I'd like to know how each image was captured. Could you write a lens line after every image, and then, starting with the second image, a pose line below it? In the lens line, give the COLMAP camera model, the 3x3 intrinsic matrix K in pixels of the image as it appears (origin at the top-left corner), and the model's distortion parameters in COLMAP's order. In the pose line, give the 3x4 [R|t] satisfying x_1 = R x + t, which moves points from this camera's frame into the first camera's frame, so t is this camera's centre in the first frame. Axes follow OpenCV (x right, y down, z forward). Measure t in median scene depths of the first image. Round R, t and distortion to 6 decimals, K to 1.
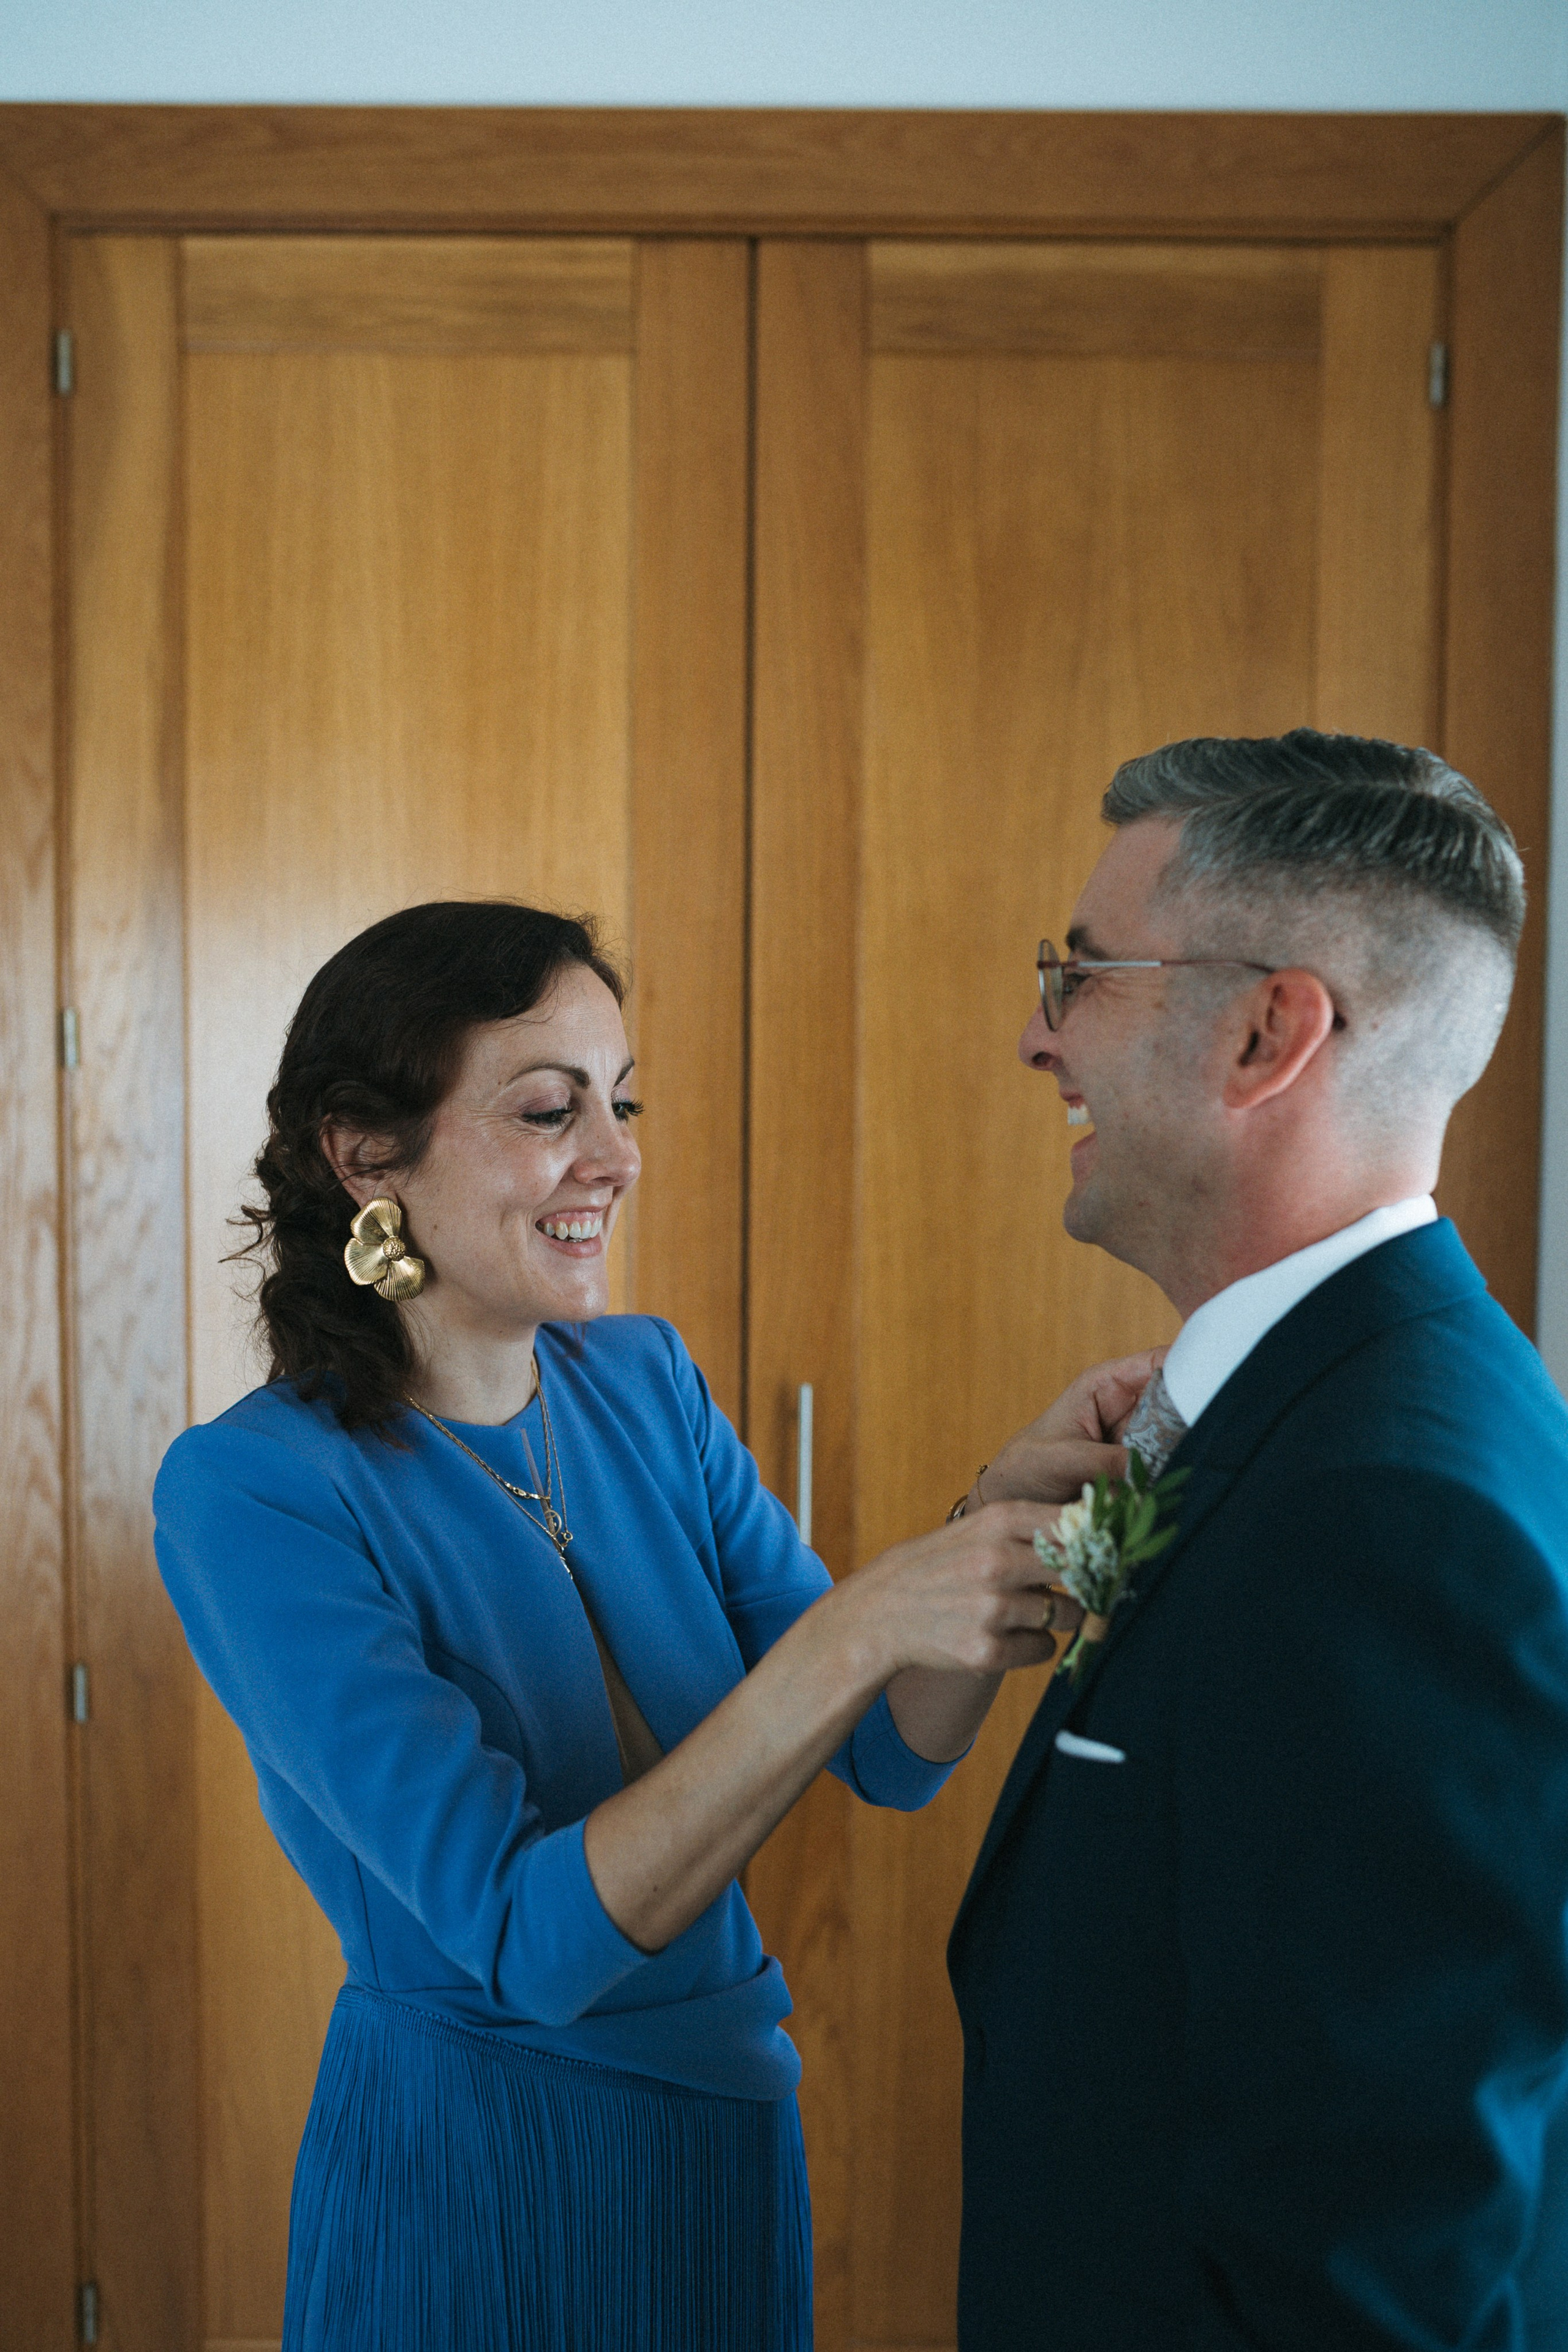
lens RADIAL K [[2439.5, 0, 706.3], [0, 2439.5, 1166.7], [0, 0, 1]] dist [-0.005892, 0.000000]
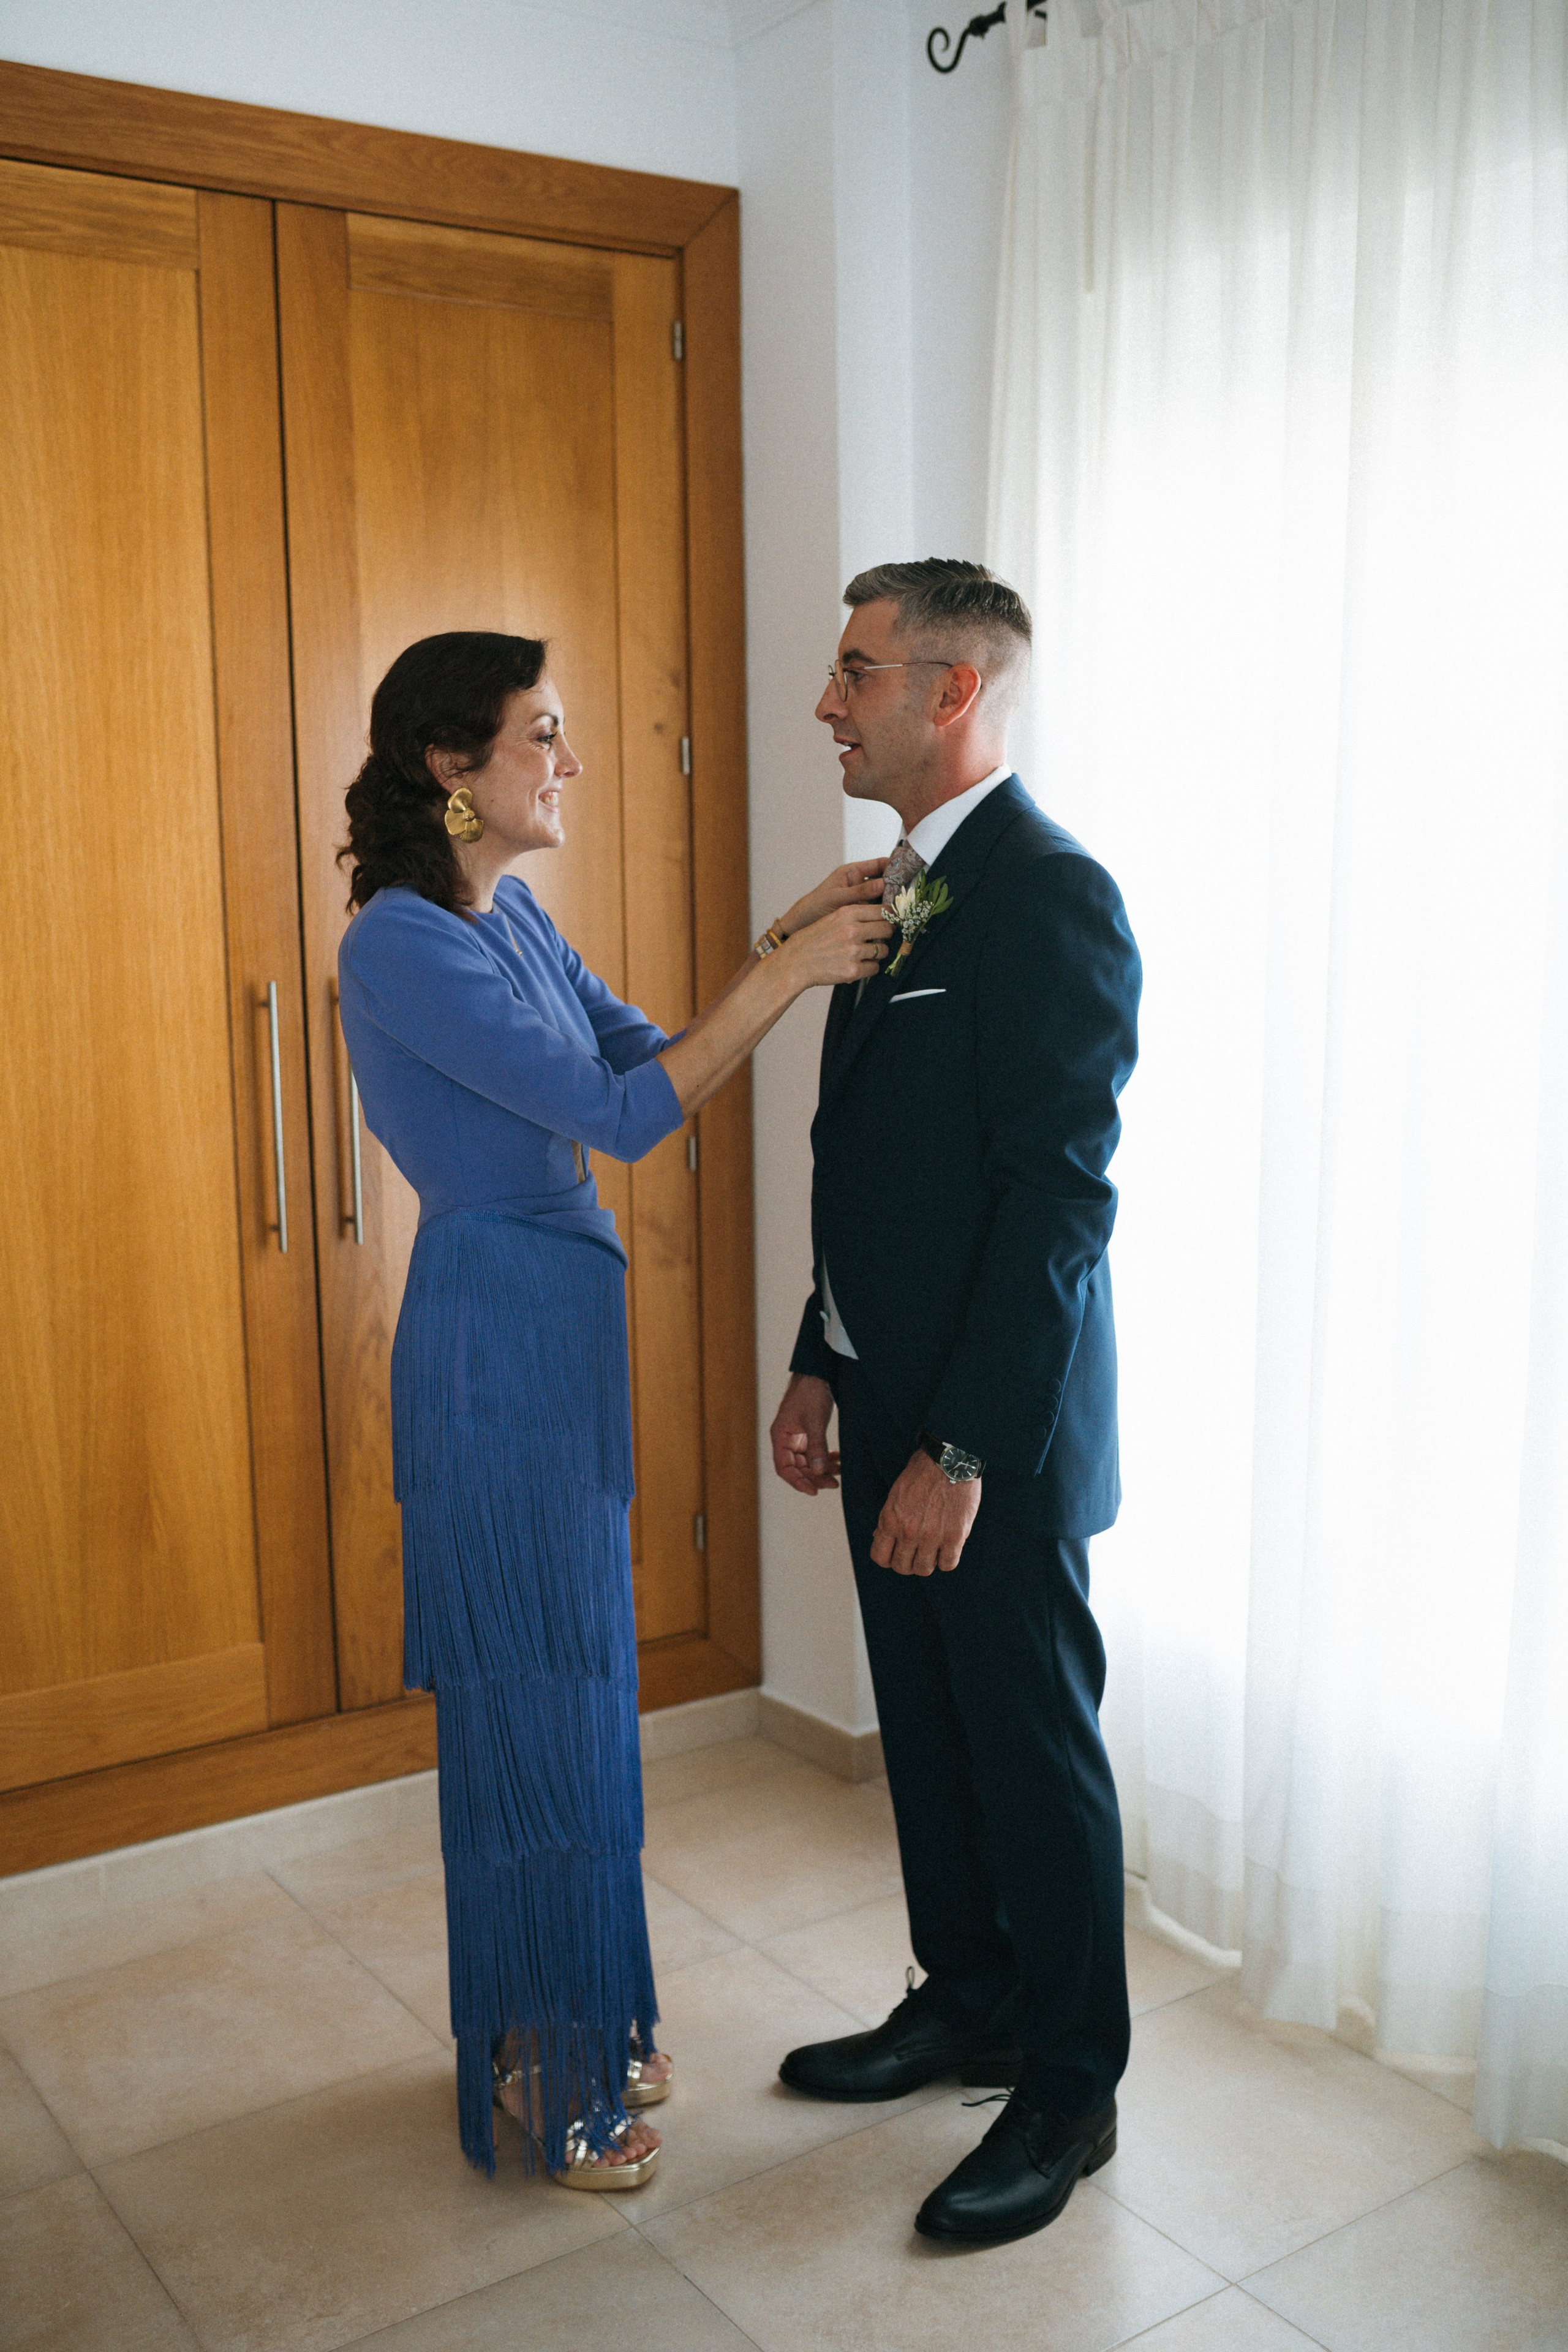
lens RADIAL K [[2439.5, 0, 777.2], [0, 2439.5, 1164.8], [0, 0, 1]] dist [-0.005892, 0.000000]
pose [[0.824351, -0.091266, 0.558673, -0.605329], [0.052869, 0.995017, 0.084537, 0.090846], [-0.563605, -0.040152, 0.825068, -0.409668]]
